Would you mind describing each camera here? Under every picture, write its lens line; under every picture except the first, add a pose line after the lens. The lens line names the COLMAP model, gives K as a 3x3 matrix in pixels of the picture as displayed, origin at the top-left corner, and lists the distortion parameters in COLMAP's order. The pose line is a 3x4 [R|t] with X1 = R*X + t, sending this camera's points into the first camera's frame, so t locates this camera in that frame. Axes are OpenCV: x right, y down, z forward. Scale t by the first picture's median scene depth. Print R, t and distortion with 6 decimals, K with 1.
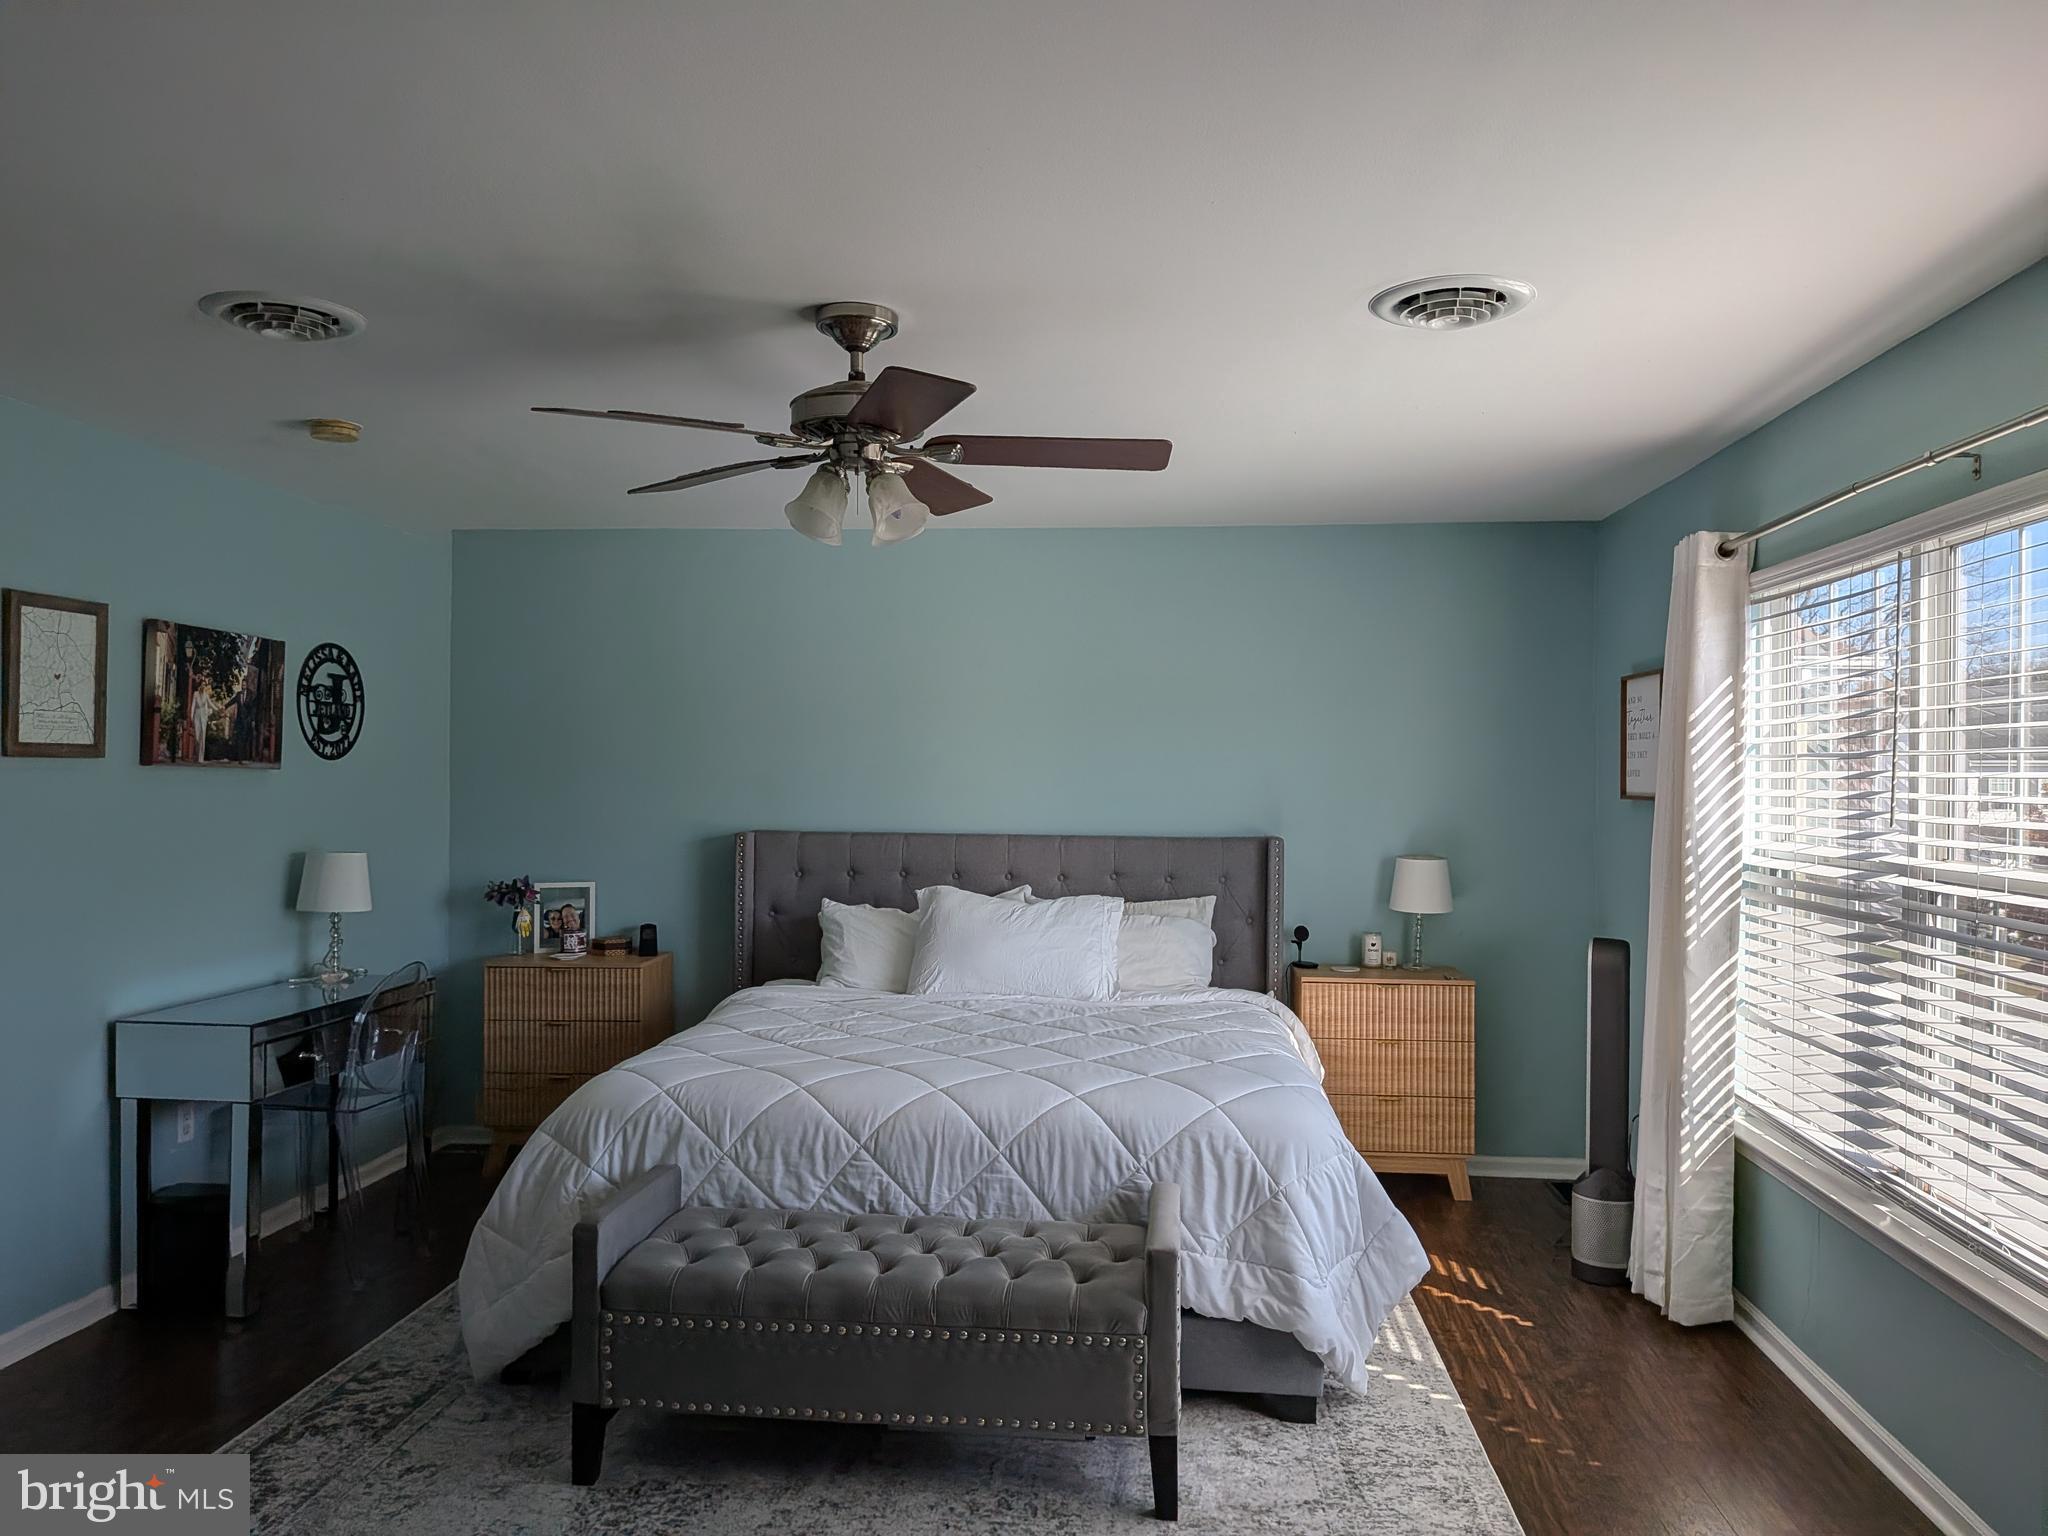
lens RADIAL K [[1442.1, 0, 1024.0], [0, 1442.1, 768.0], [0, 0, 1]] dist [0.098141, -0.171592]
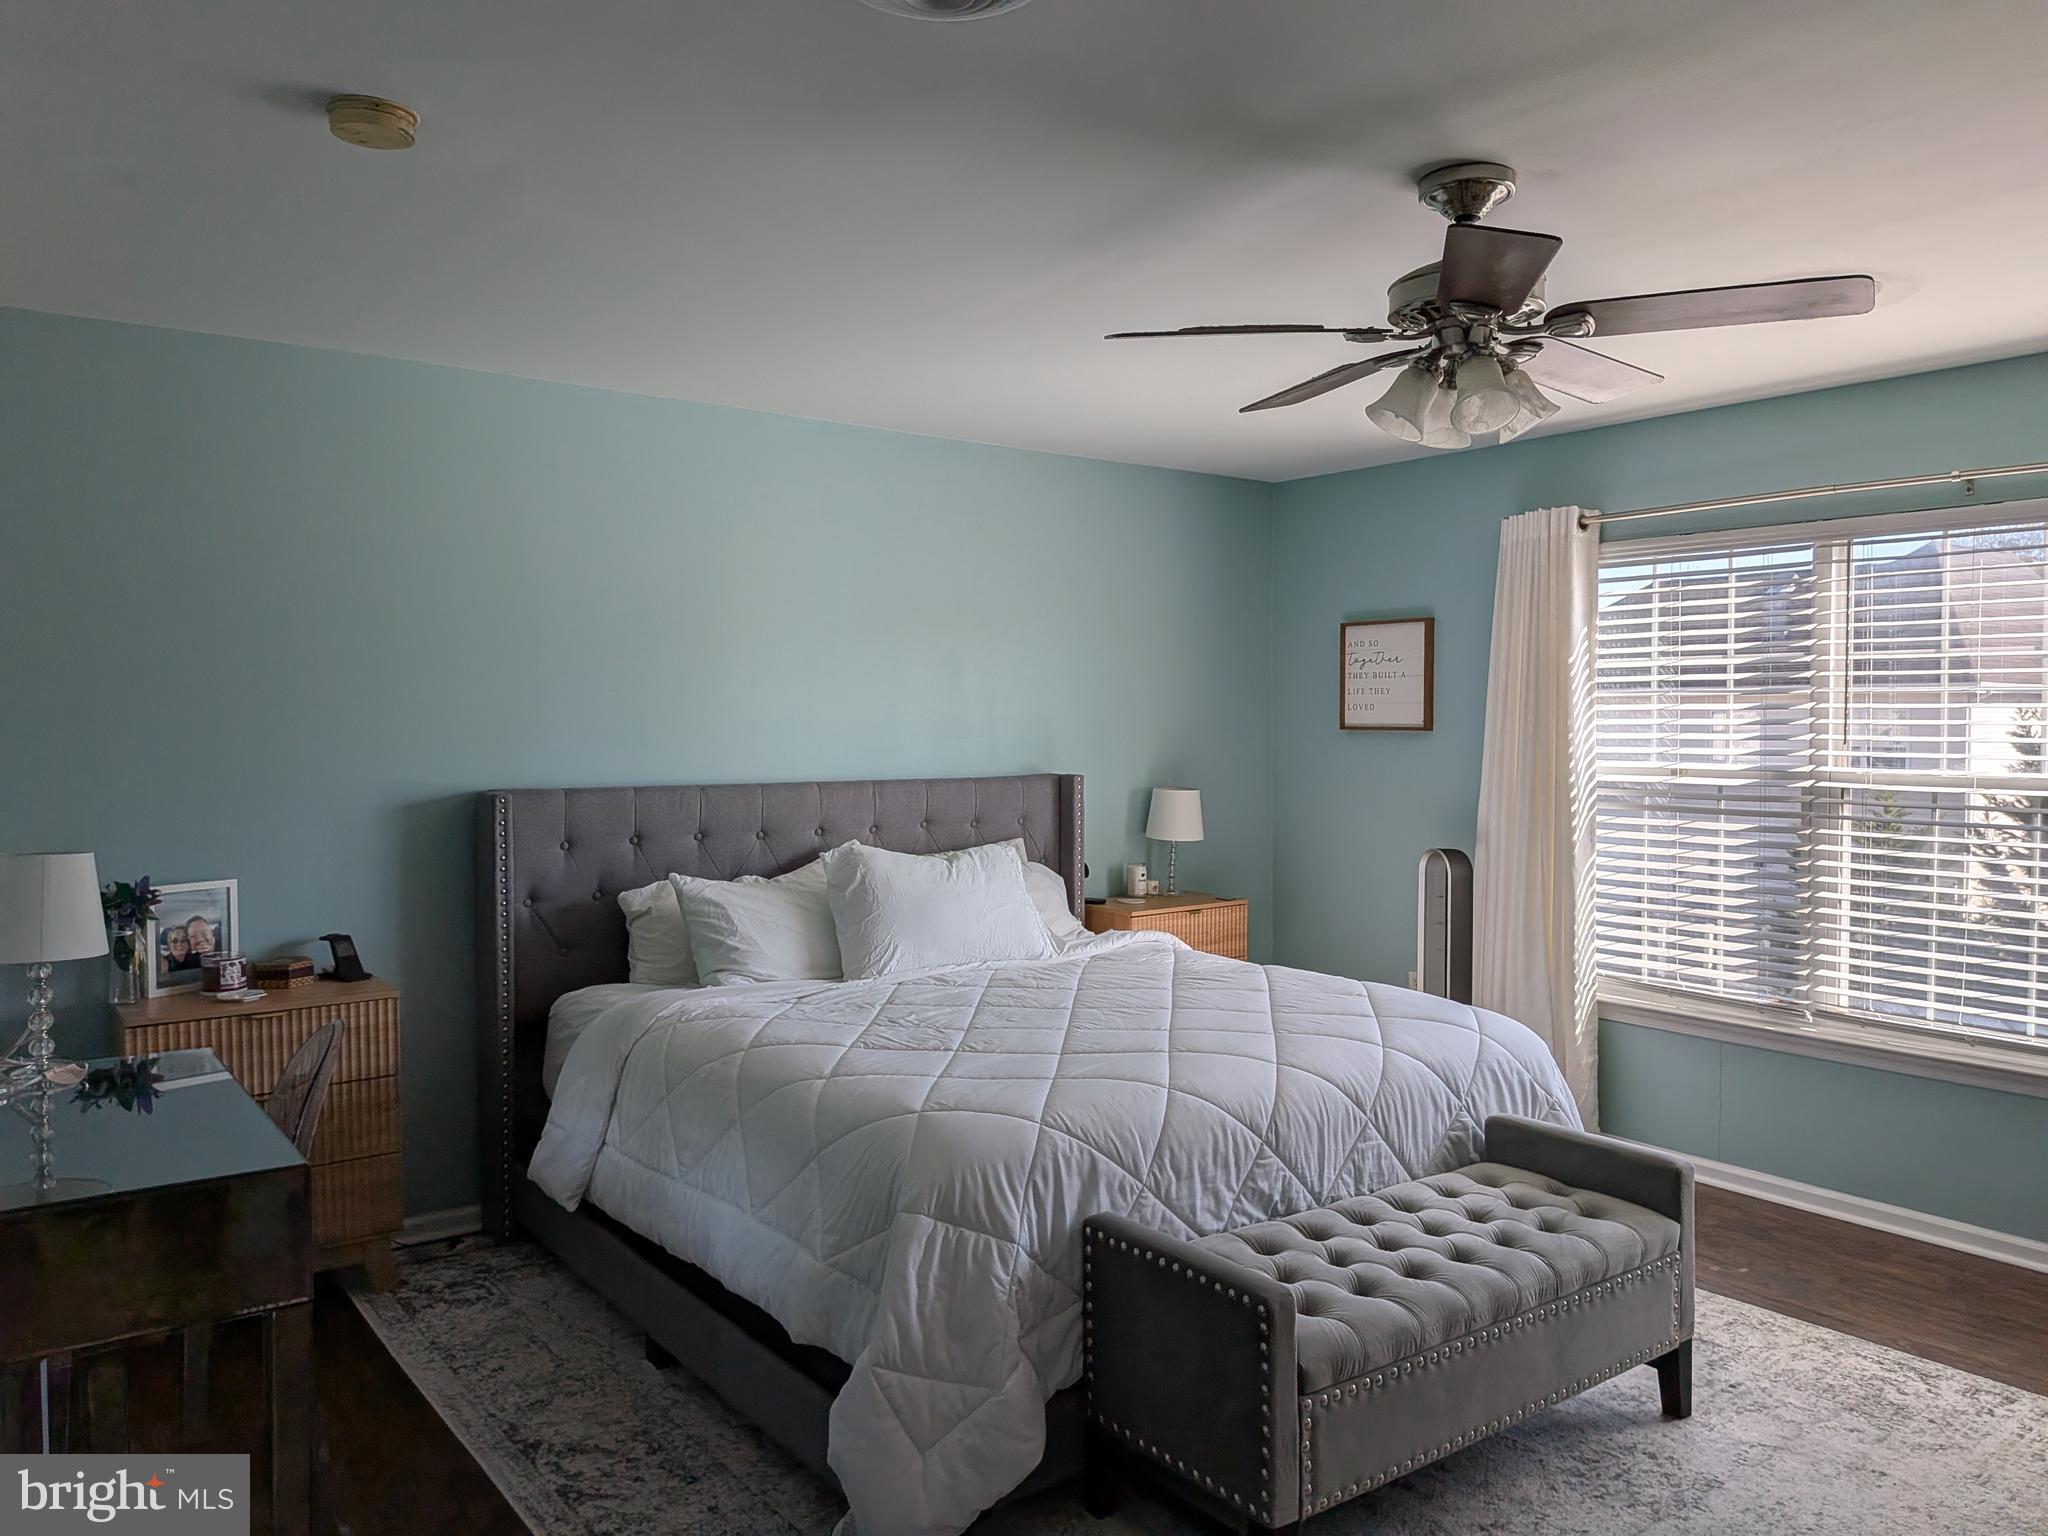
lens RADIAL K [[1461.4, 0, 1021.2], [0, 1461.4, 739.5], [0, 0, 1]] dist [0.101849, -0.177048]
pose [[0.739561, -0.017774, 0.672855, -0.712374], [0.001615, 0.999695, 0.024633, 0.000031], [-0.673088, -0.017131, 0.739364, 0.402644]]
